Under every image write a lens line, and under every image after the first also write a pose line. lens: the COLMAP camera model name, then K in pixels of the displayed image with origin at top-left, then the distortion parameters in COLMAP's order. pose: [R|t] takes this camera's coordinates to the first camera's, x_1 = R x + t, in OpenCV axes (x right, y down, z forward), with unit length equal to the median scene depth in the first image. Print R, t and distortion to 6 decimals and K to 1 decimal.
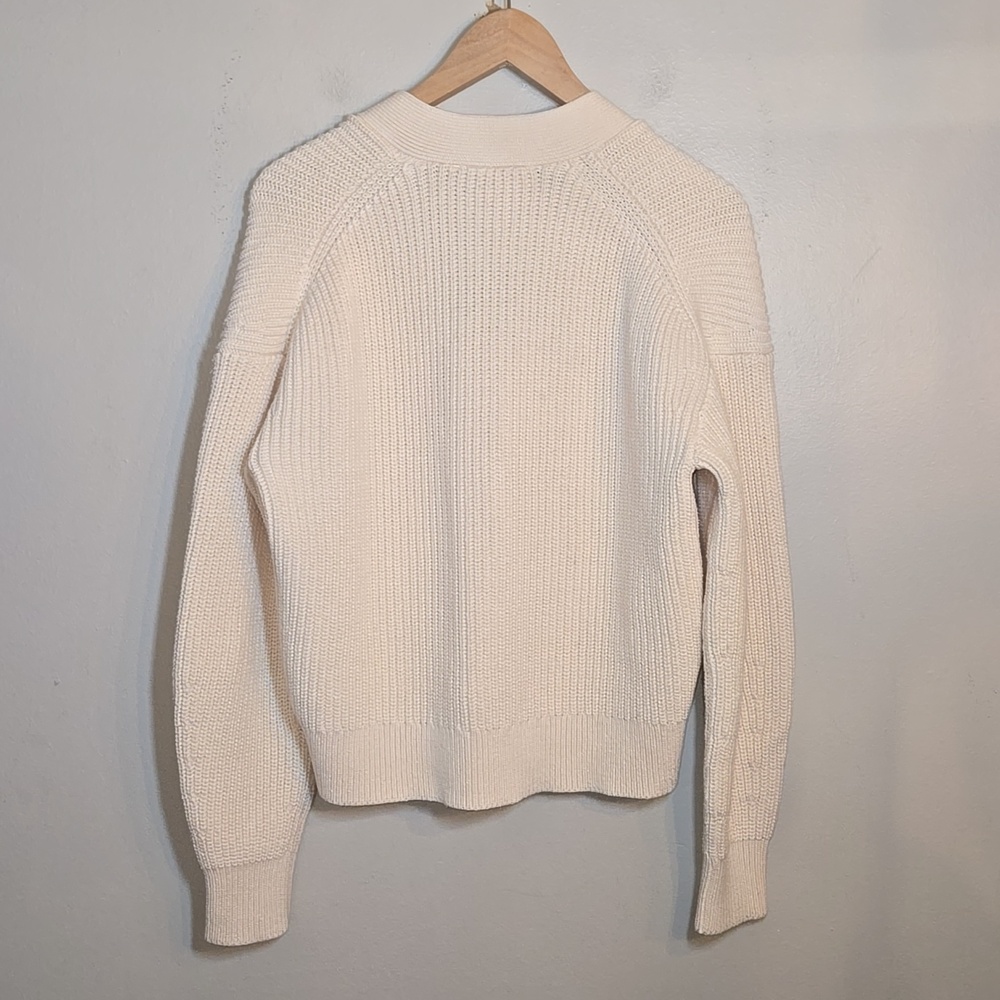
lens RADIAL K [[1493.2, 0, 515.2], [0, 1493.2, 497.8], [0, 0, 1]] dist [0.069203, 0.000000]
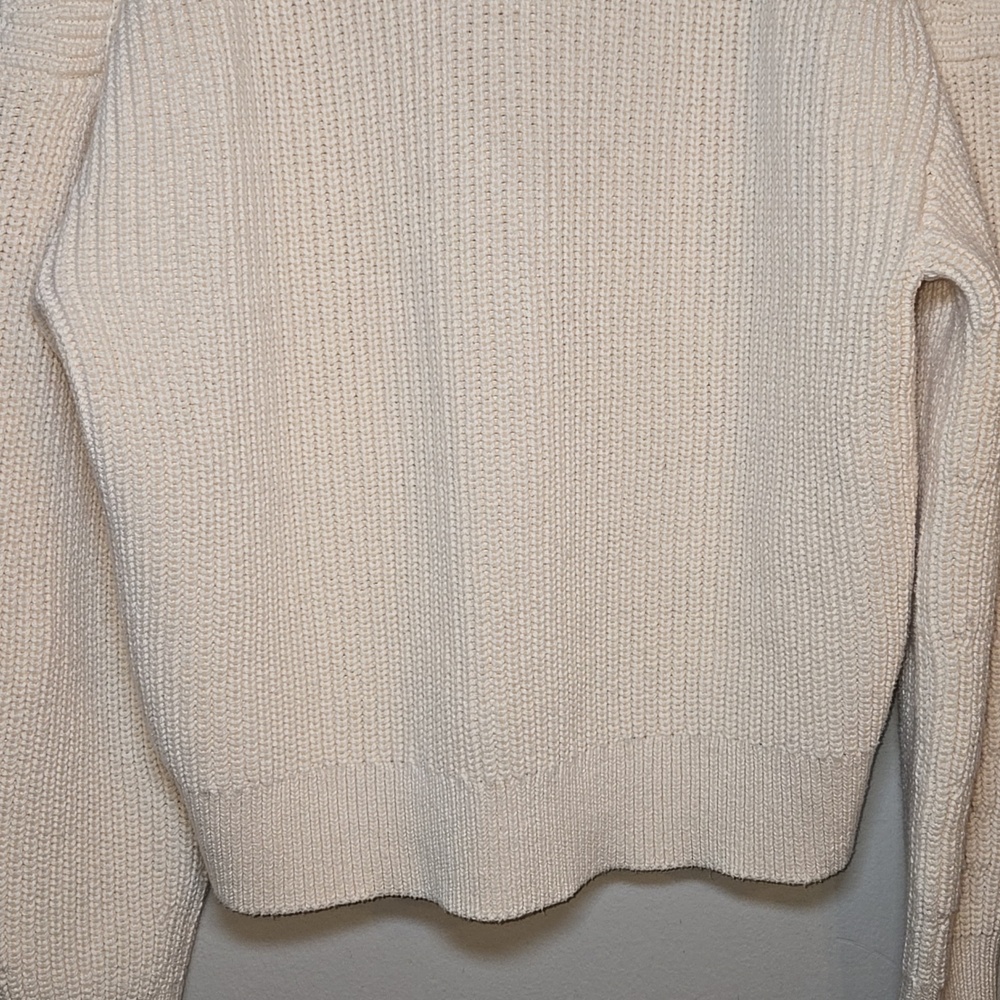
lens RADIAL K [[1493.2, 0, 509.1], [0, 1493.2, 495.2], [0, 0, 1]] dist [0.069203, 0.000000]
pose [[0.999389, -0.027634, 0.021386, -0.030120], [0.025563, 0.995459, 0.091698, 0.002936], [-0.023823, -0.091095, 0.995557, 0.471340]]
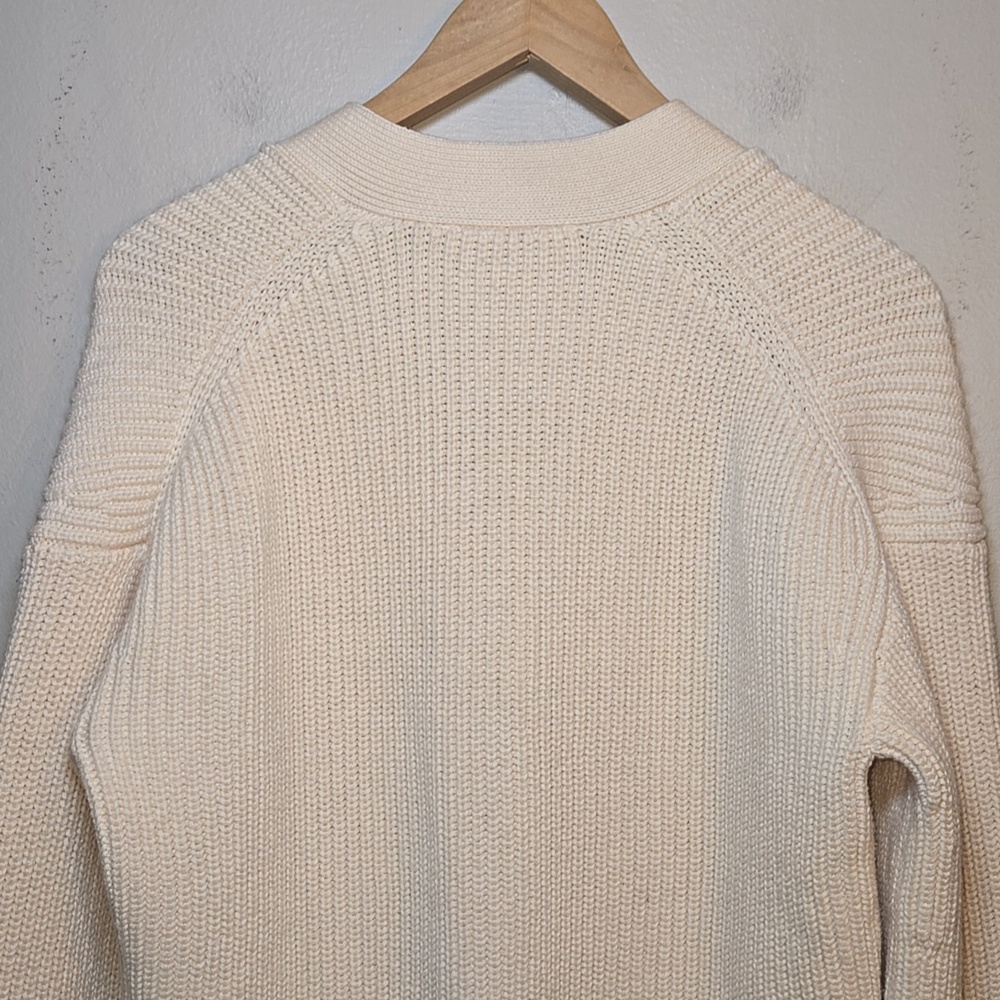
lens RADIAL K [[1493.2, 0, 507.9], [0, 1493.2, 489.2], [0, 0, 1]] dist [0.069203, 0.000000]
pose [[0.999958, -0.002586, -0.008766, -0.008818], [0.001899, 0.996993, -0.077464, -0.072335], [0.008940, 0.077444, 0.996957, 0.419520]]
